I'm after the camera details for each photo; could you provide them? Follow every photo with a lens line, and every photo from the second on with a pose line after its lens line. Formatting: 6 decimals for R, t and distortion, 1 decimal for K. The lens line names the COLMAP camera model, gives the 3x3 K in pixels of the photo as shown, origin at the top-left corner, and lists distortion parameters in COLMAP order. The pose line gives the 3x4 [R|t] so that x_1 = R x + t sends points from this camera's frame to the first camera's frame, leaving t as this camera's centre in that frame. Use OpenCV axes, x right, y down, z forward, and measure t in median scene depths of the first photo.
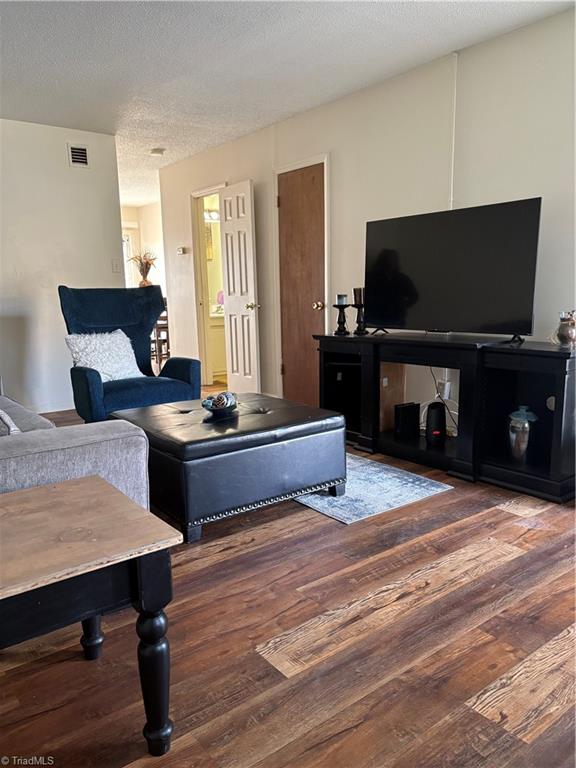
lens RADIAL K [[584.9, 0, 288.0], [0, 584.9, 384.0], [0, 0, 1]] dist [0.053207, -0.061838]
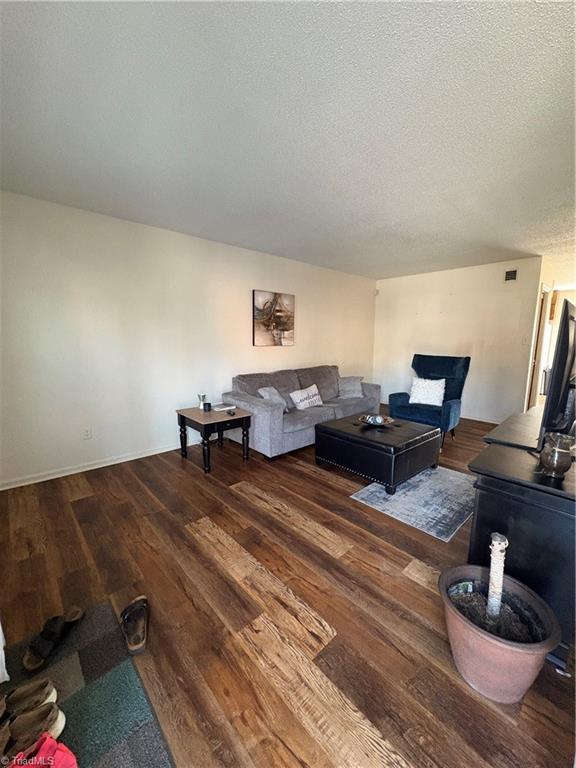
lens RADIAL K [[308.6, 0, 288.0], [0, 308.6, 384.0], [0, 0, 1]] dist [-0.000449, 0.000033]
pose [[0.073405, 0.164516, -0.983639, 1.069280], [-0.165423, 0.974646, 0.150667, -0.241057], [0.983487, 0.151656, 0.098759, 0.714668]]
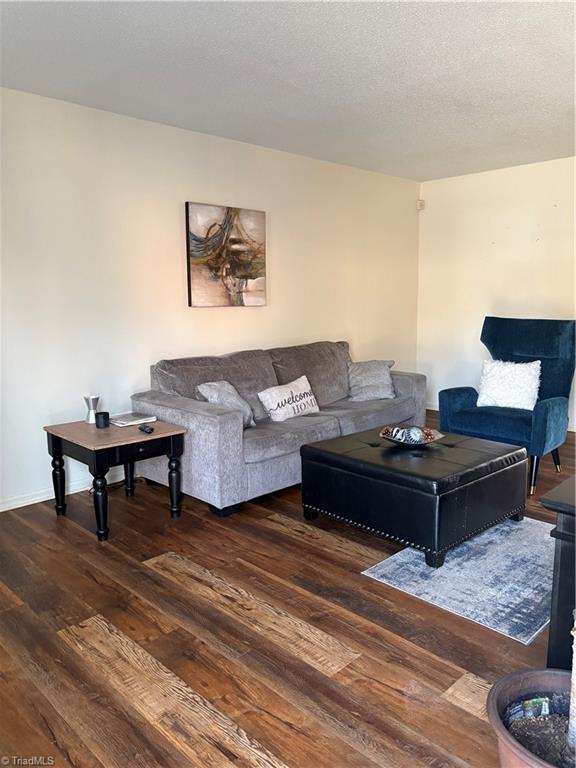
lens RADIAL K [[584.9, 0, 288.0], [0, 584.9, 384.0], [0, 0, 1]] dist [0.053207, -0.061838]
pose [[0.105015, 0.165554, -0.980594, 1.130497], [-0.150394, 0.977349, 0.148900, -0.236876], [0.983033, 0.131839, 0.127534, 0.759543]]
